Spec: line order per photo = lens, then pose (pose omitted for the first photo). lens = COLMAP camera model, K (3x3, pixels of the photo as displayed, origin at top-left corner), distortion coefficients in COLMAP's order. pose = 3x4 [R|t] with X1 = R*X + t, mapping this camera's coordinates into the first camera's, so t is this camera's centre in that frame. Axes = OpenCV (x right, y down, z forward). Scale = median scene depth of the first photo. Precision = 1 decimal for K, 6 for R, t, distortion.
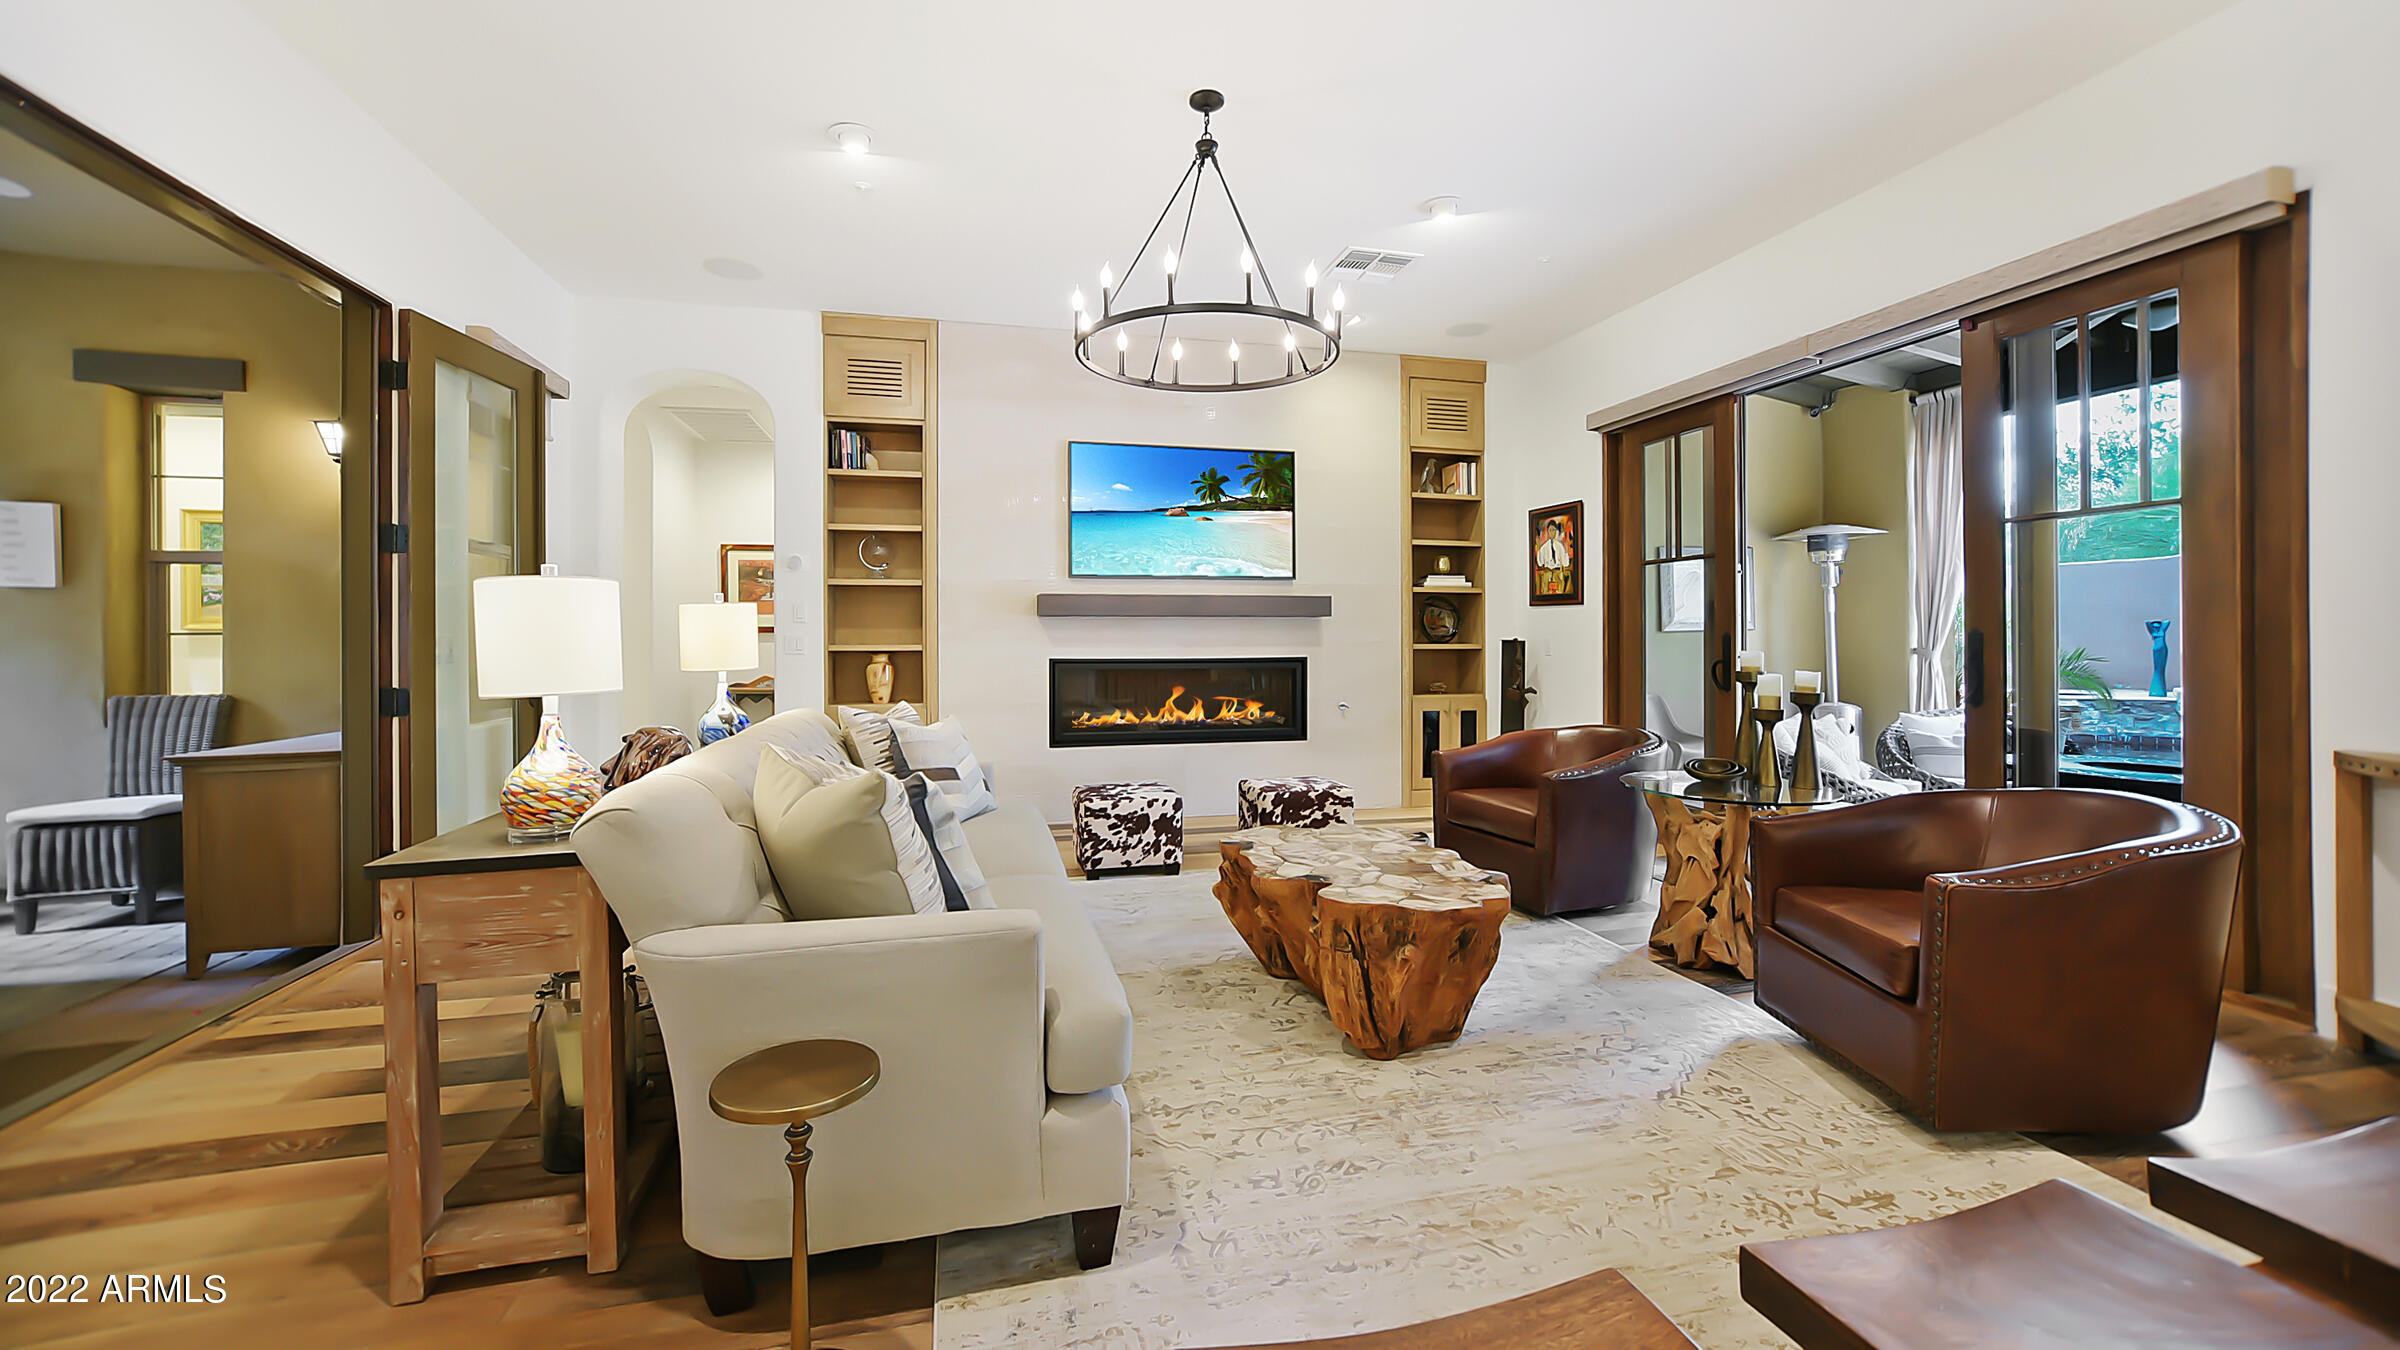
lens RADIAL K [[923.6, 0, 1193.5], [0, 923.6, 646.9], [0, 0, 1]] dist [0.002020, 0.000169]
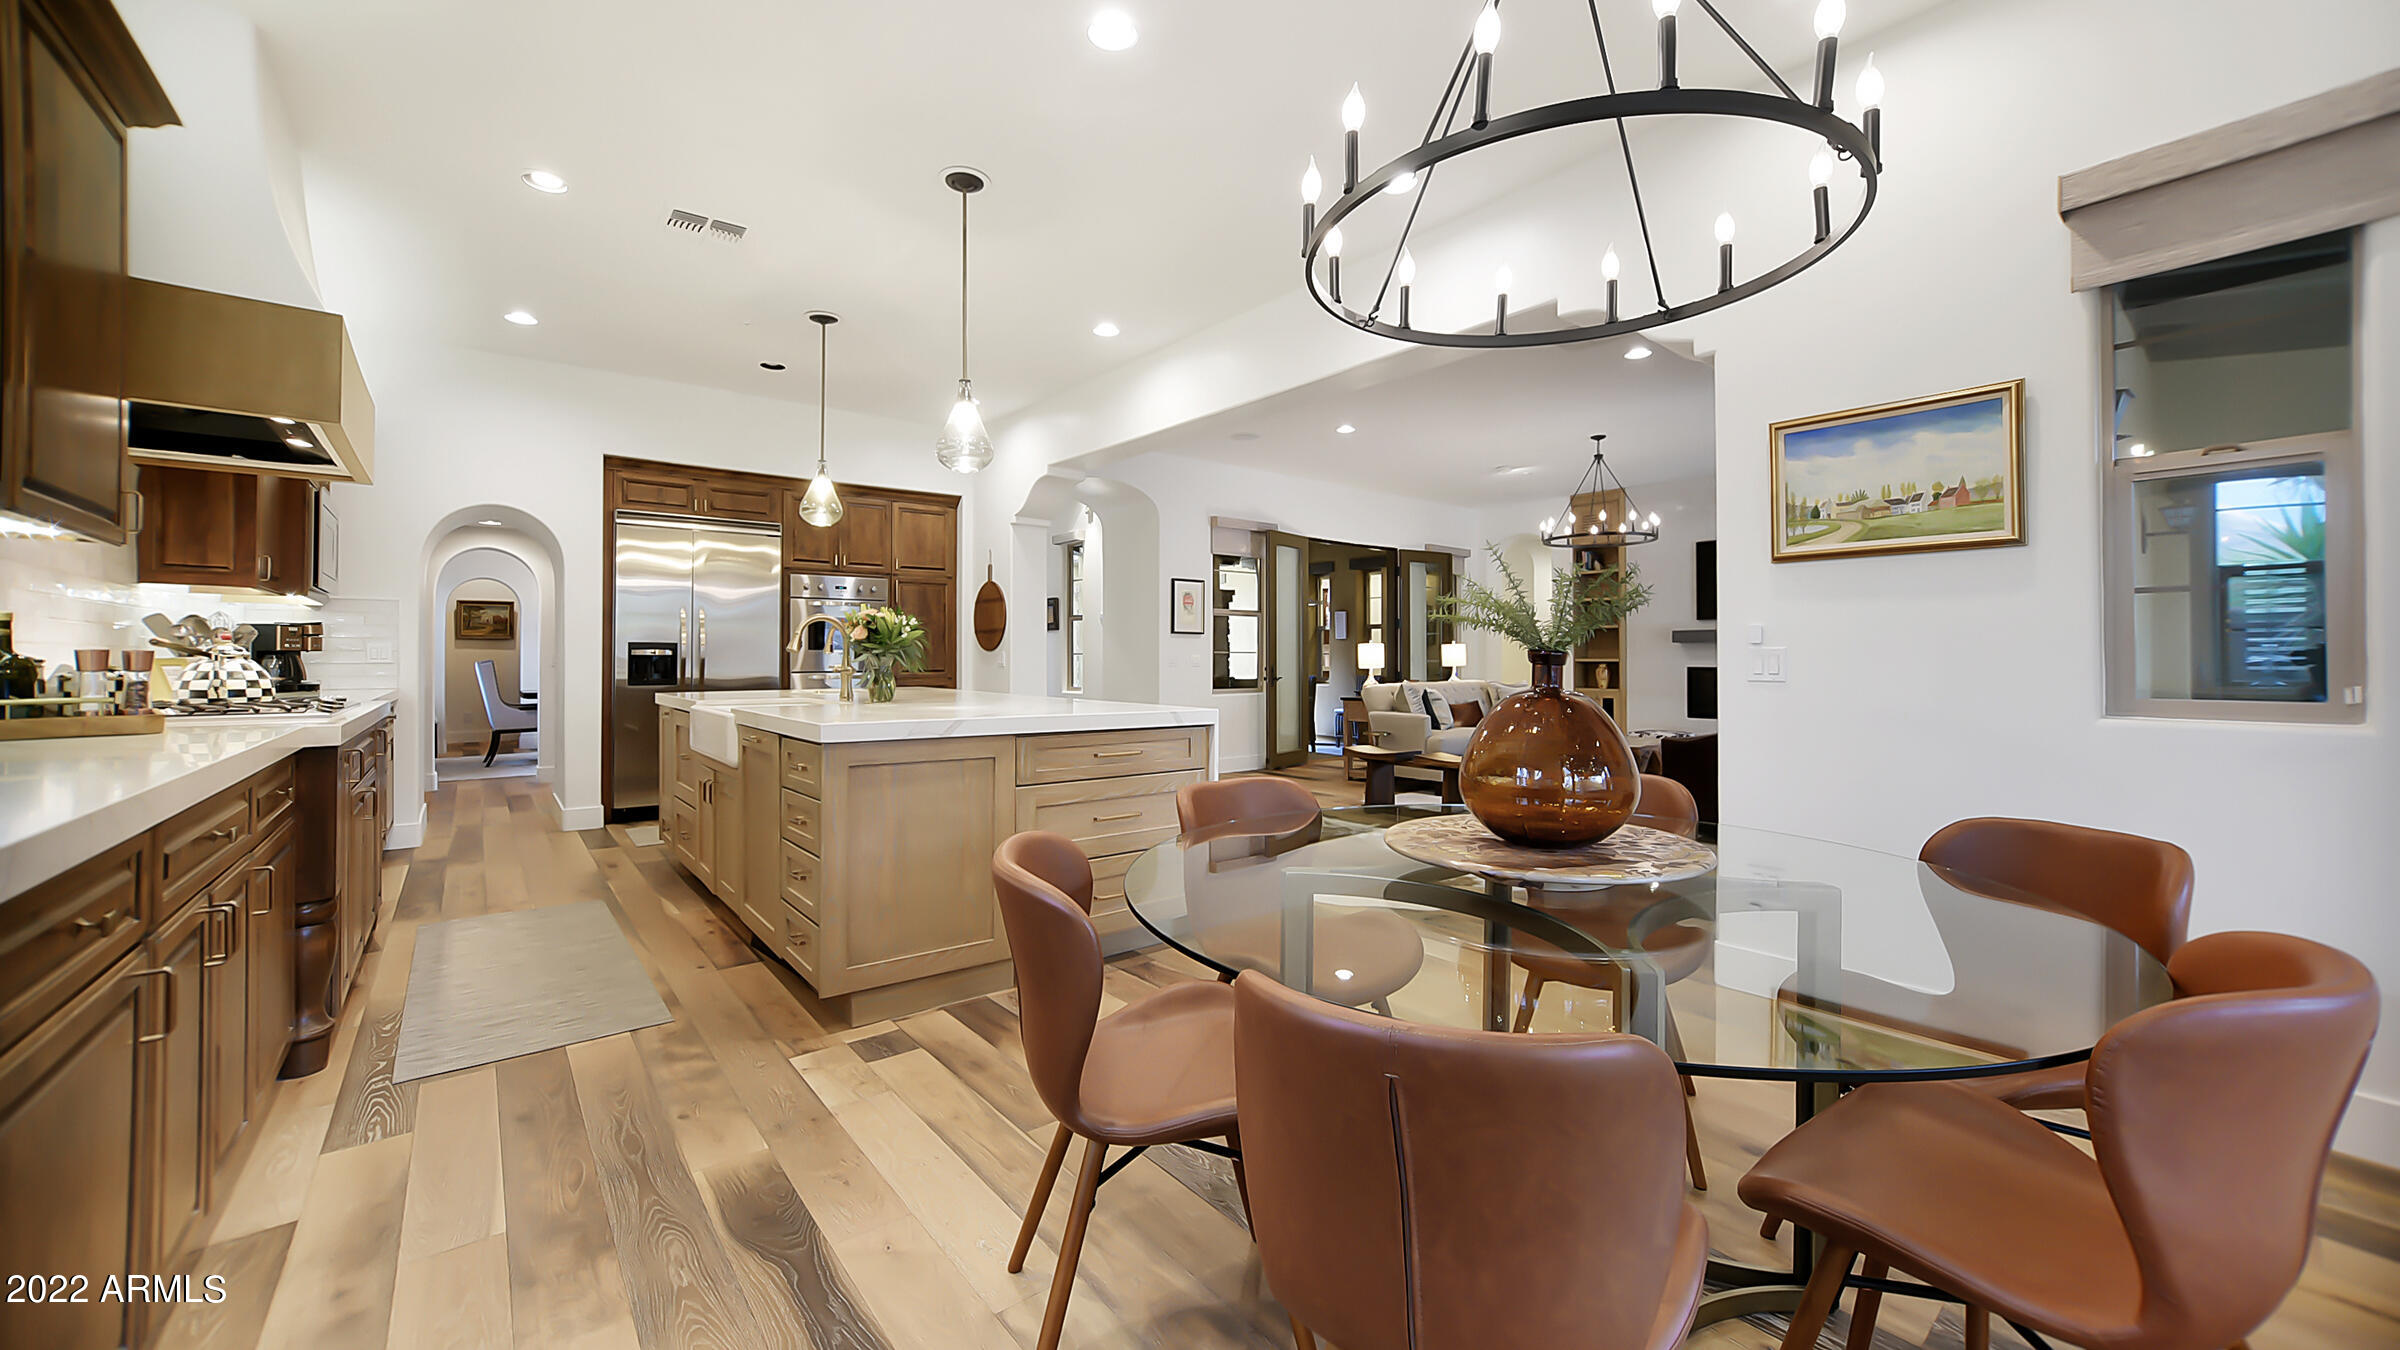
lens RADIAL K [[923.6, 0, 1193.5], [0, 923.6, 646.9], [0, 0, 1]] dist [0.002020, 0.000169]
pose [[0.427953, -0.007604, -0.903769, 1.228906], [-0.005422, 0.999925, -0.010981, -0.001603], [0.903785, 0.009600, 0.427879, -0.709272]]
